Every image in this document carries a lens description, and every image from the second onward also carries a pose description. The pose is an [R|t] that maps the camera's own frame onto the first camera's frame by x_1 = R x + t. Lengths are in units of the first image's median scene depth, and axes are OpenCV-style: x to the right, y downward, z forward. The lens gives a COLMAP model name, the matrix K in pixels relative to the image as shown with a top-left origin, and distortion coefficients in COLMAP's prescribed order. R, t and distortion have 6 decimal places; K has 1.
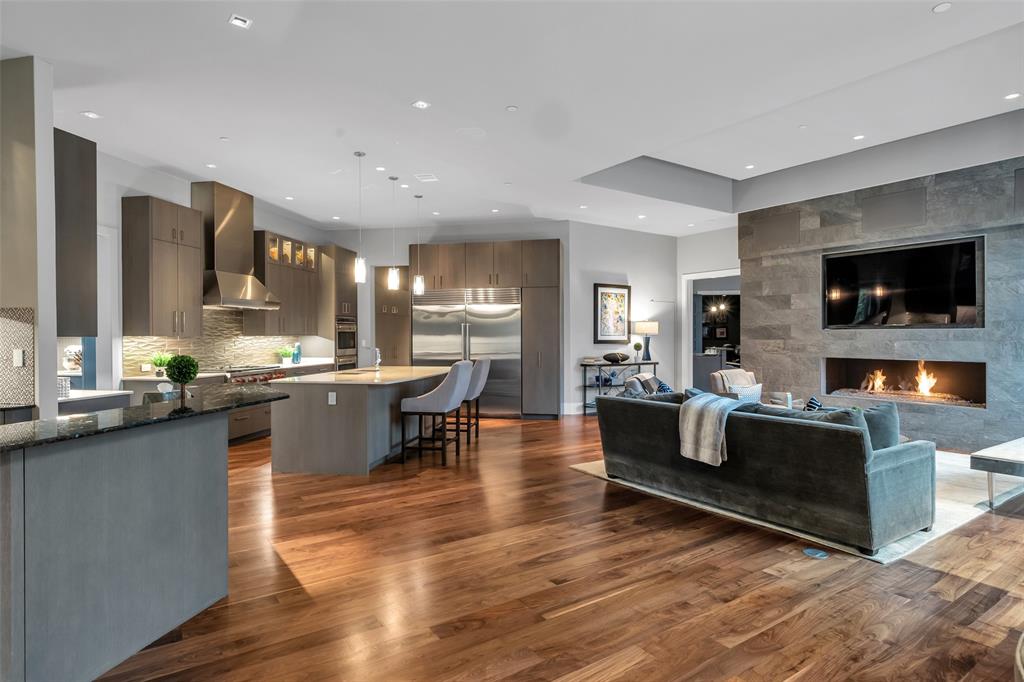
lens RADIAL K [[551.5, 0, 512.0], [0, 551.5, 341.0], [0, 0, 1]] dist [0.000071, -0.000240]
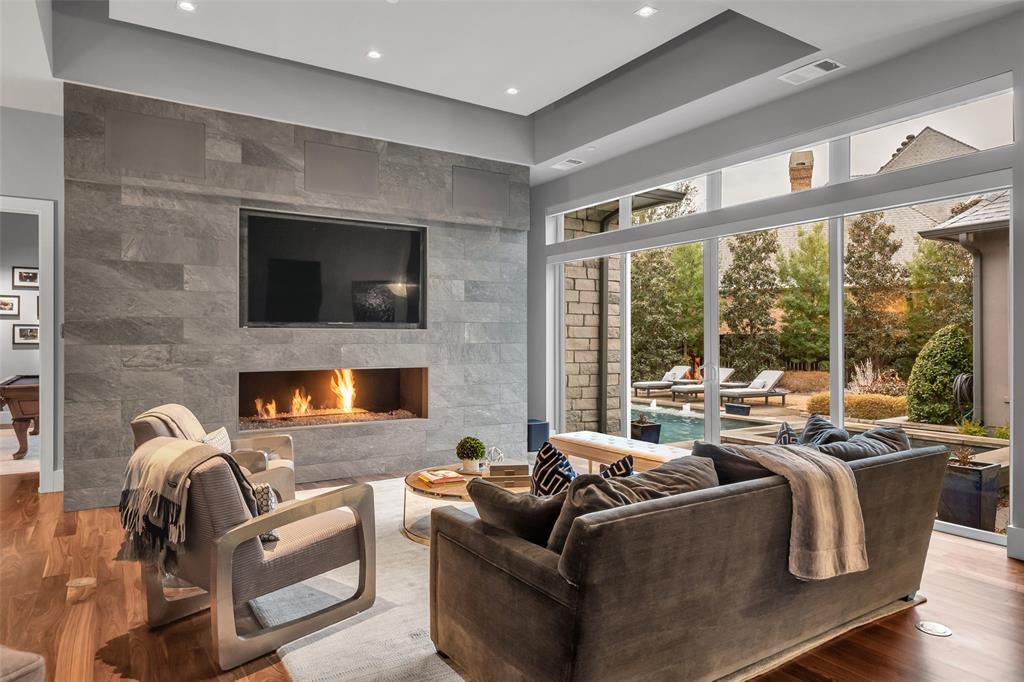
lens RADIAL K [[626.8, 0, 512.0], [0, 626.8, 341.0], [0, 0, 1]] dist [-0.003333, -0.000550]
pose [[0.028914, -0.001982, 0.999580, -0.137486], [0.009701, 0.999951, 0.001703, -0.003825], [-0.999535, 0.009648, 0.028932, 0.674583]]
